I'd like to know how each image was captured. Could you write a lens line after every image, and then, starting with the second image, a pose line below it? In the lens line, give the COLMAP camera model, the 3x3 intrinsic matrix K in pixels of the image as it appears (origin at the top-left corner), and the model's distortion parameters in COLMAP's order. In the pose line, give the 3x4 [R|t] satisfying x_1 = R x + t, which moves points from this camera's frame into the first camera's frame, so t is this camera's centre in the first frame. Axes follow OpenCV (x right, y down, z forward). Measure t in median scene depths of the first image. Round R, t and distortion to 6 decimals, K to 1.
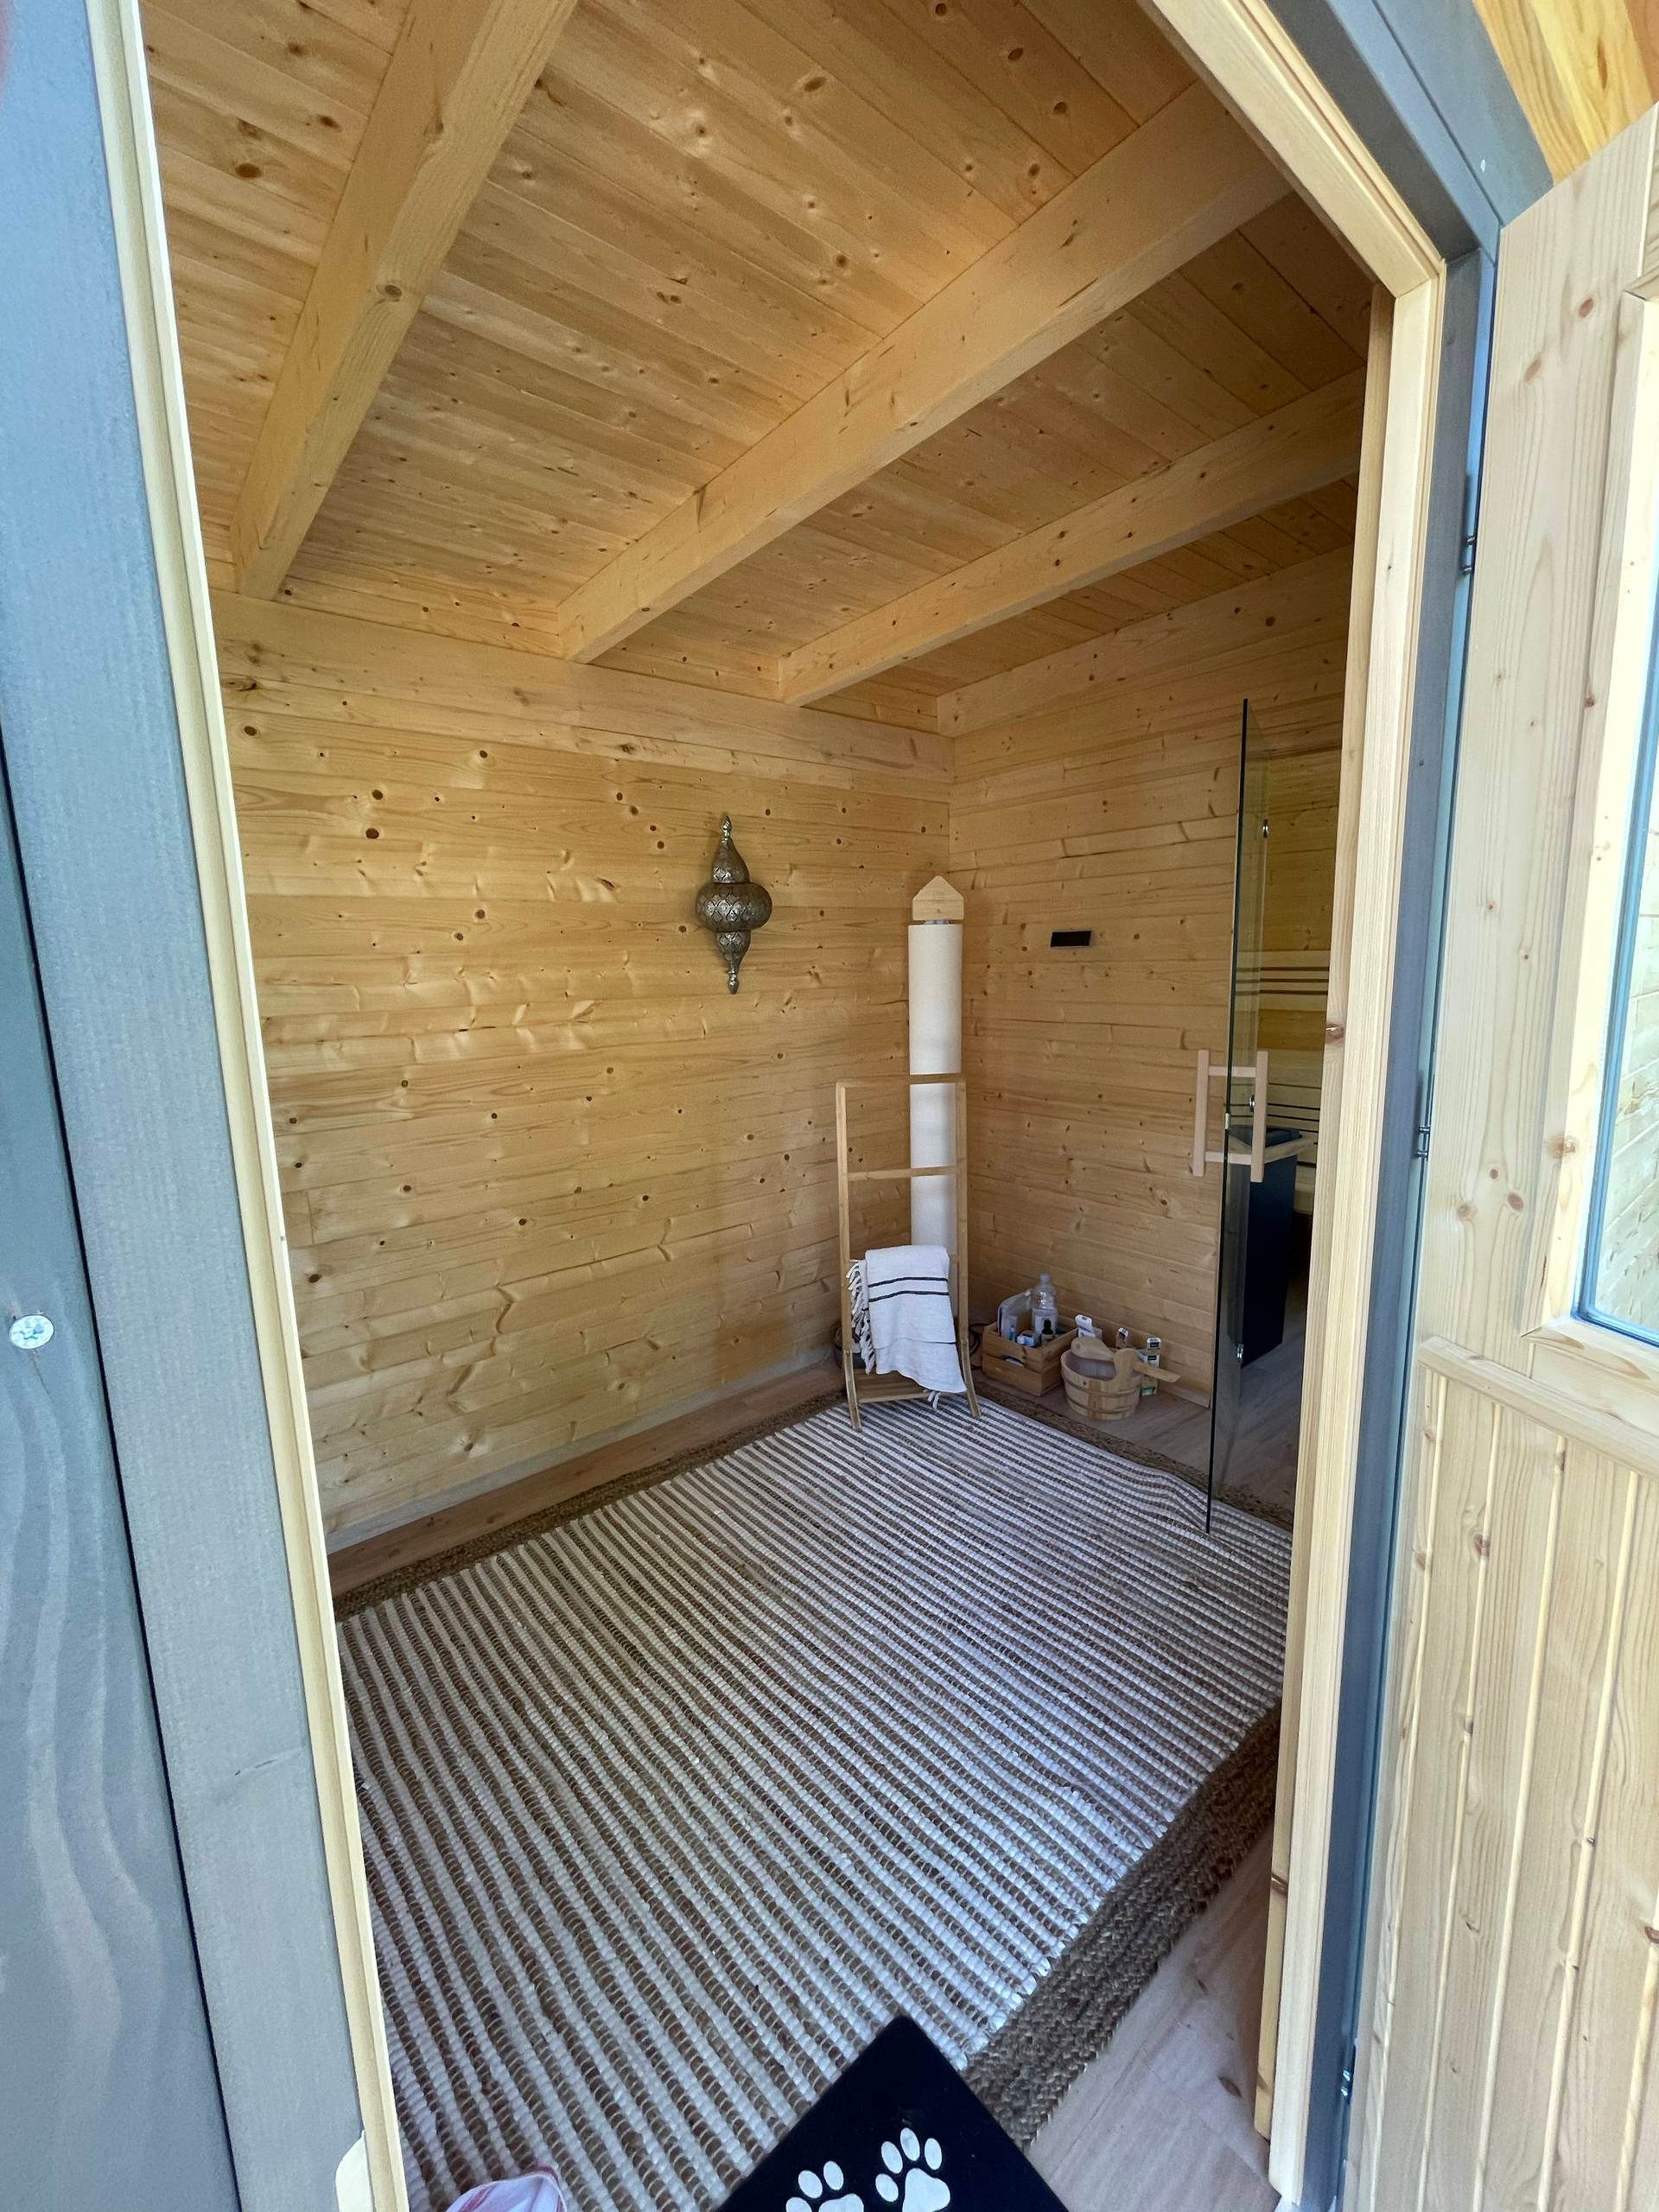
lens RADIAL K [[885.5, 0, 830.8], [0, 885.5, 1092.2], [0, 0, 1]] dist [0.000782, 0.000027]
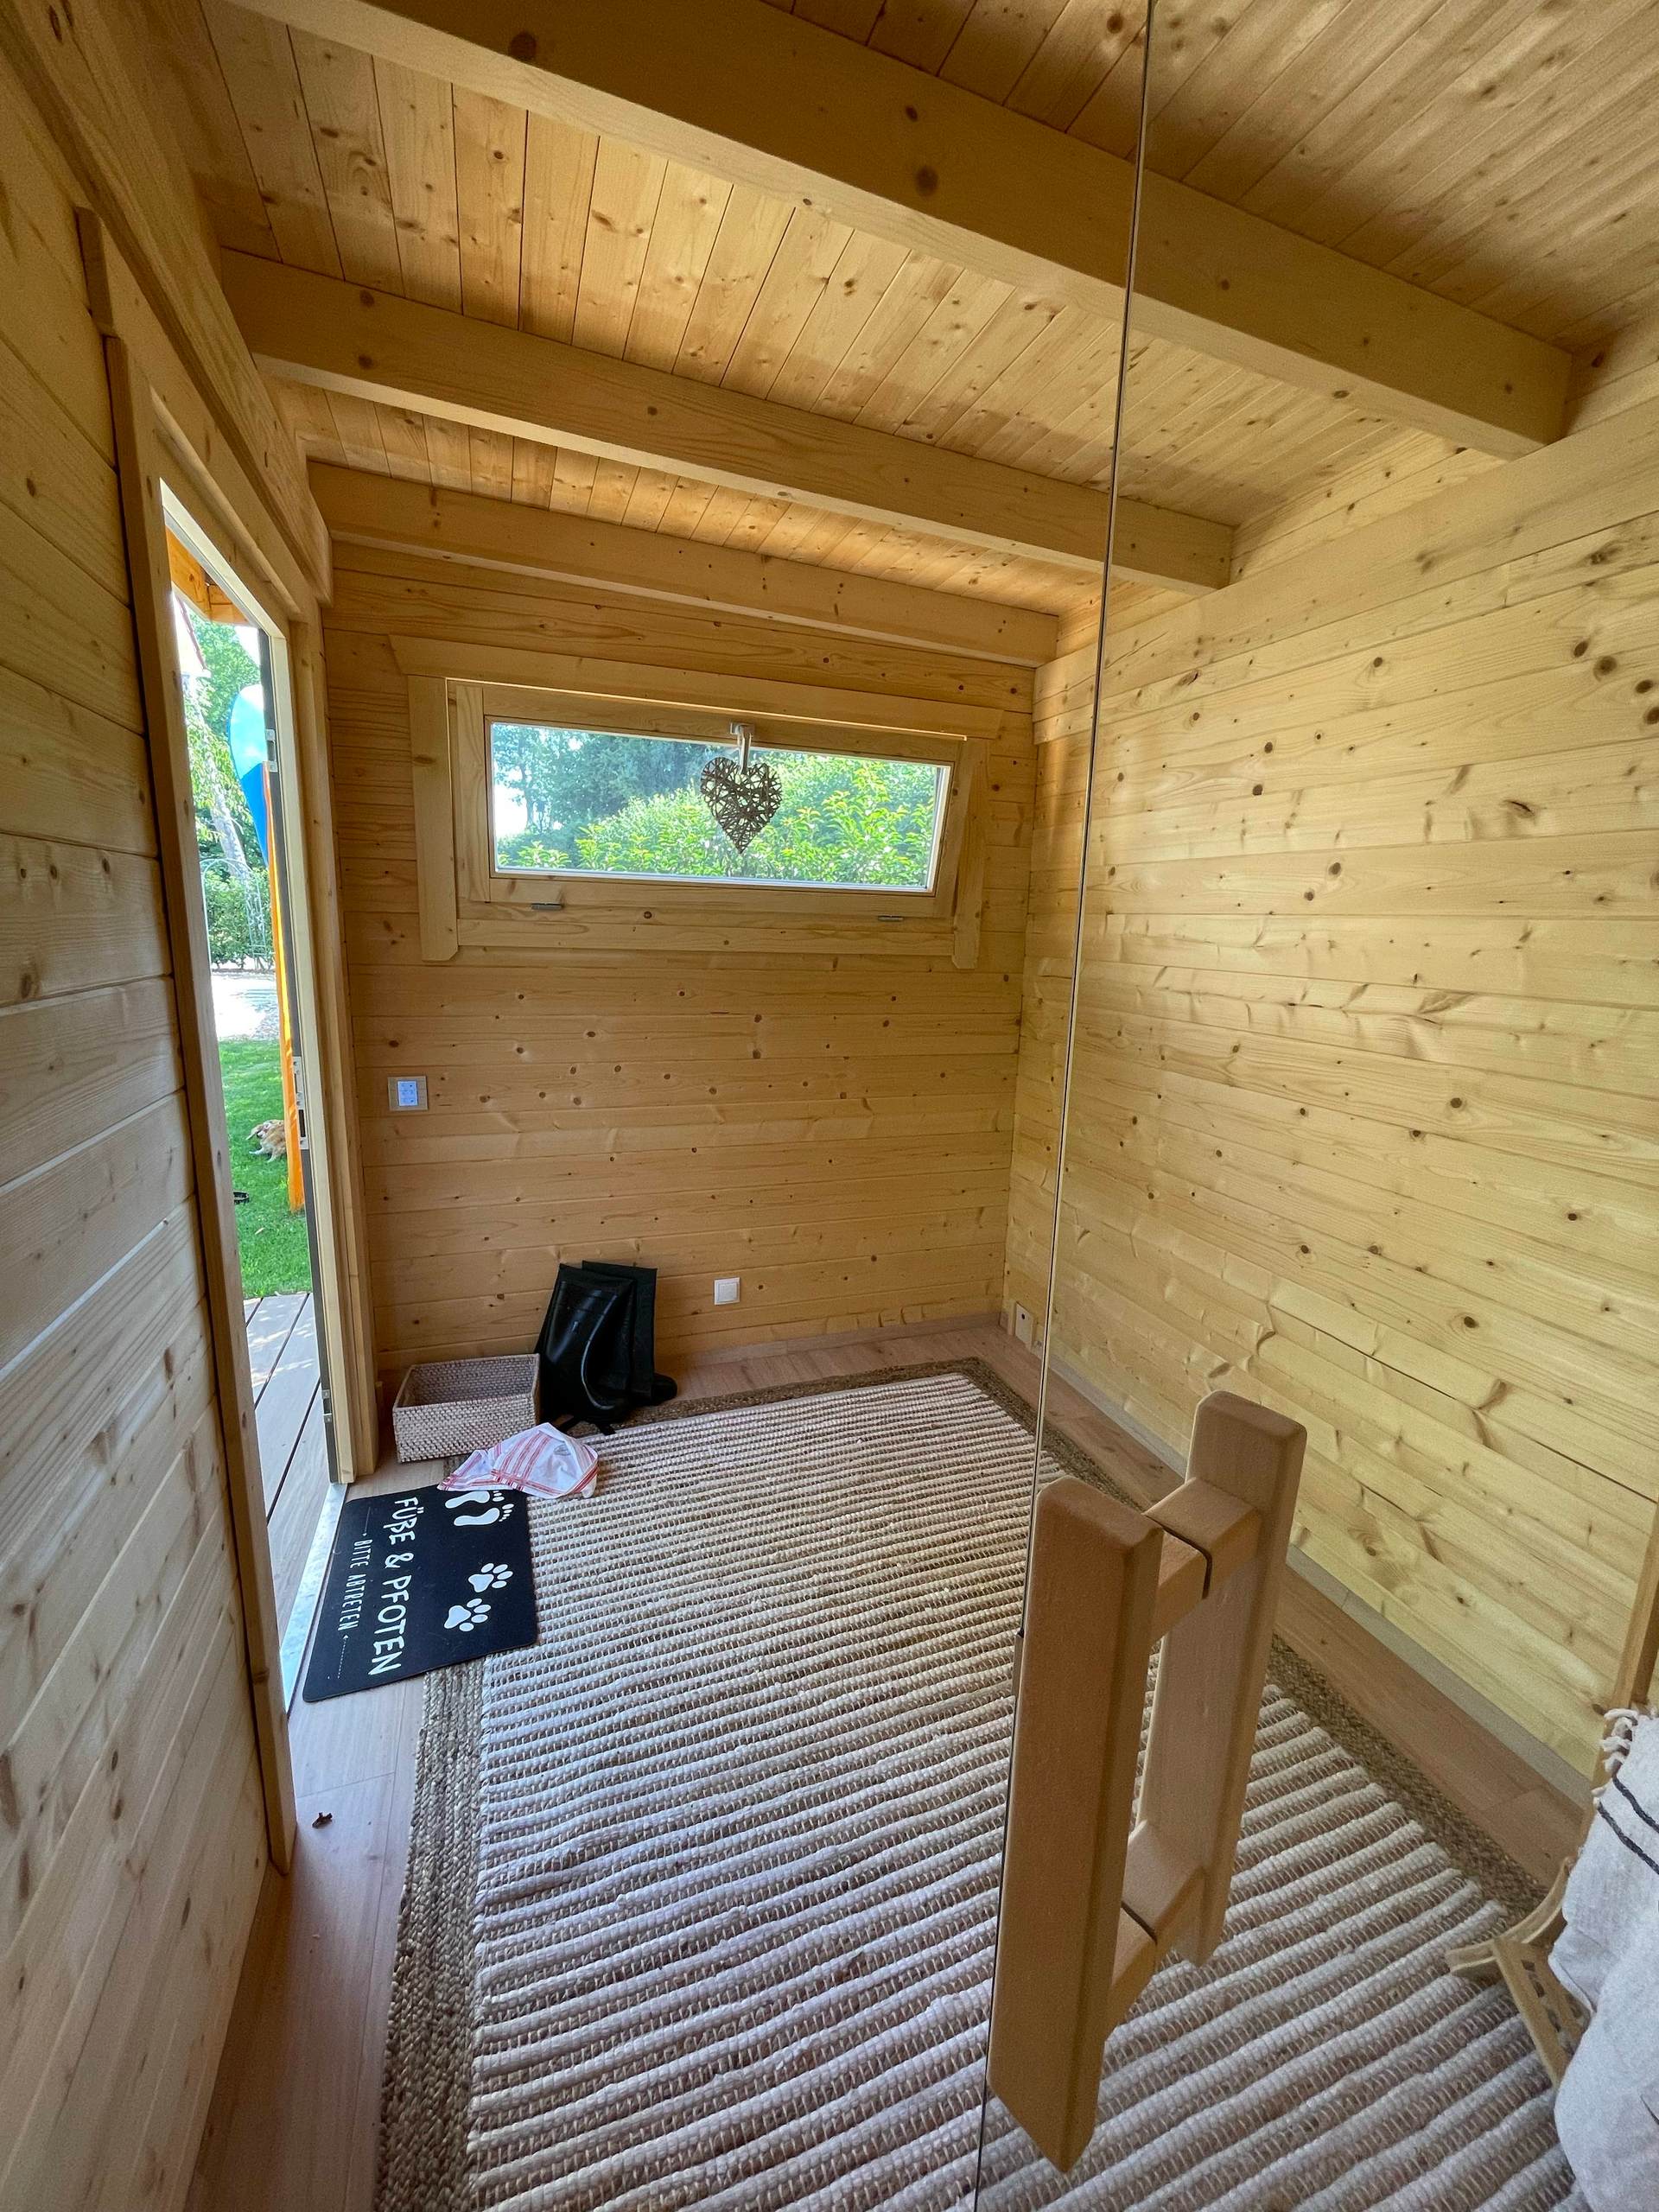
lens RADIAL K [[885.5, 0, 830.8], [0, 885.5, 1092.2], [0, 0, 1]] dist [0.000782, 0.000027]
pose [[-0.339290, 0.195350, -0.920174, 0.780326], [-0.169081, 0.949603, 0.263942, -0.198613], [0.925362, 0.245137, -0.289161, 1.197587]]
